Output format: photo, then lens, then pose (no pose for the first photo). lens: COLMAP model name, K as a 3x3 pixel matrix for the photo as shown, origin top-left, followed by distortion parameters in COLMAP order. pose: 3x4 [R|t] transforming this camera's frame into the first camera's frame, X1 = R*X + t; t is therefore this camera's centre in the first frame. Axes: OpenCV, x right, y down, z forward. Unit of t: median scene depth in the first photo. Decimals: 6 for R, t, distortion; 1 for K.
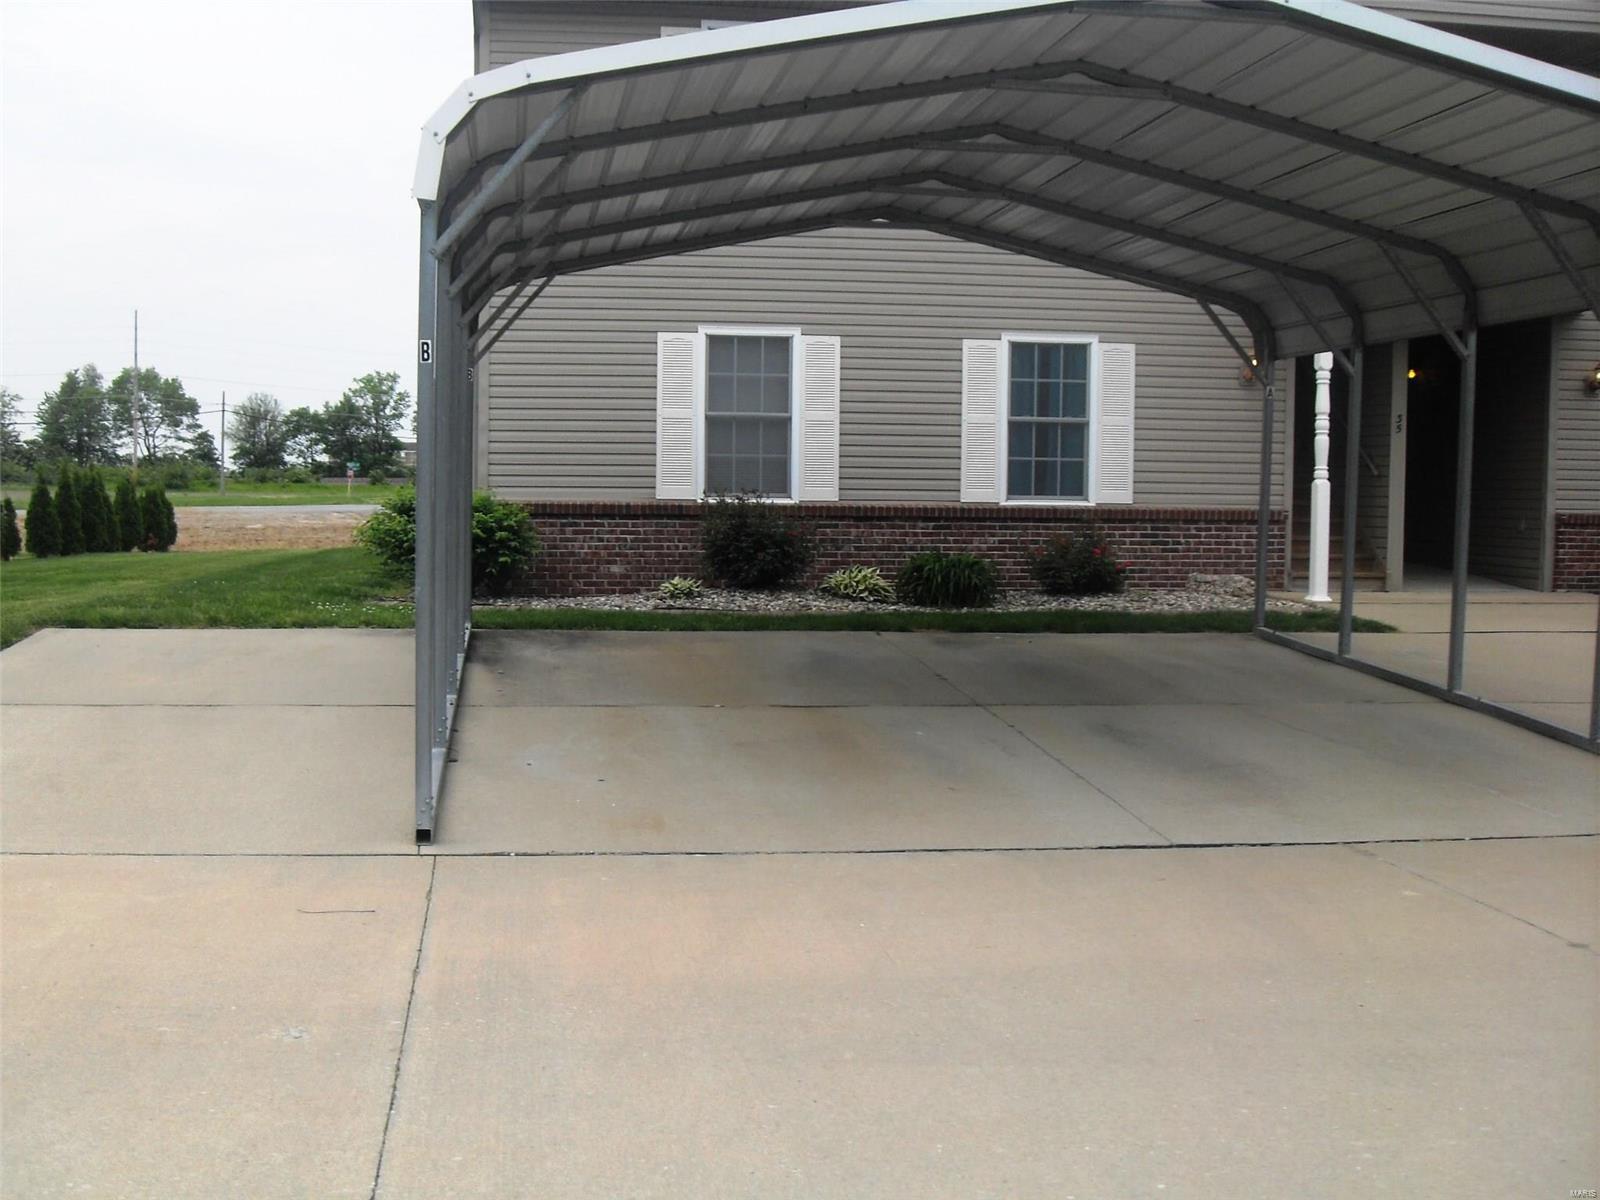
lens RADIAL K [[1788.2, 0, 770.9], [0, 1788.2, 610.2], [0, 0, 1]] dist [-0.196819, 0.191384]
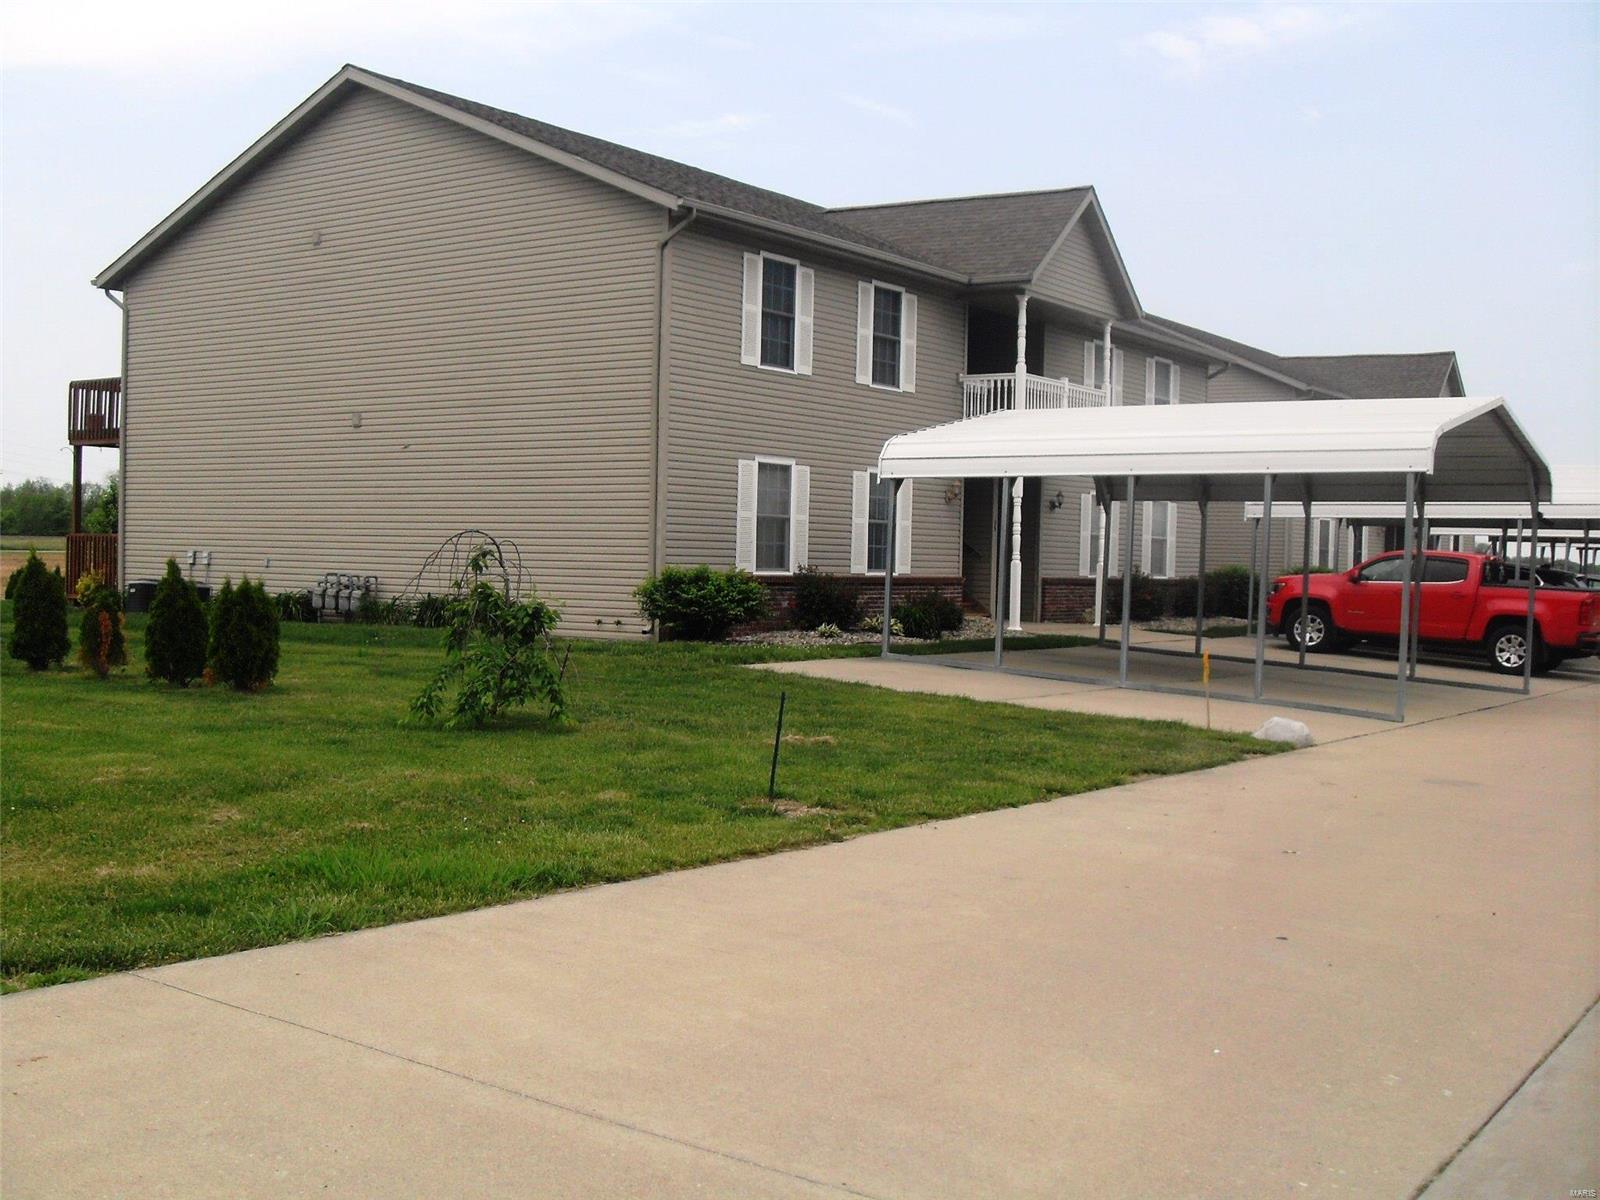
lens RADIAL K [[1788.2, 0, 770.9], [0, 1788.2, 610.2], [0, 0, 1]] dist [-0.196819, 0.191384]
pose [[0.680425, -0.016151, 0.732639, -1.103663], [0.036135, 0.999280, -0.011530, -0.012881], [-0.731926, 0.034320, 0.680519, -0.020521]]
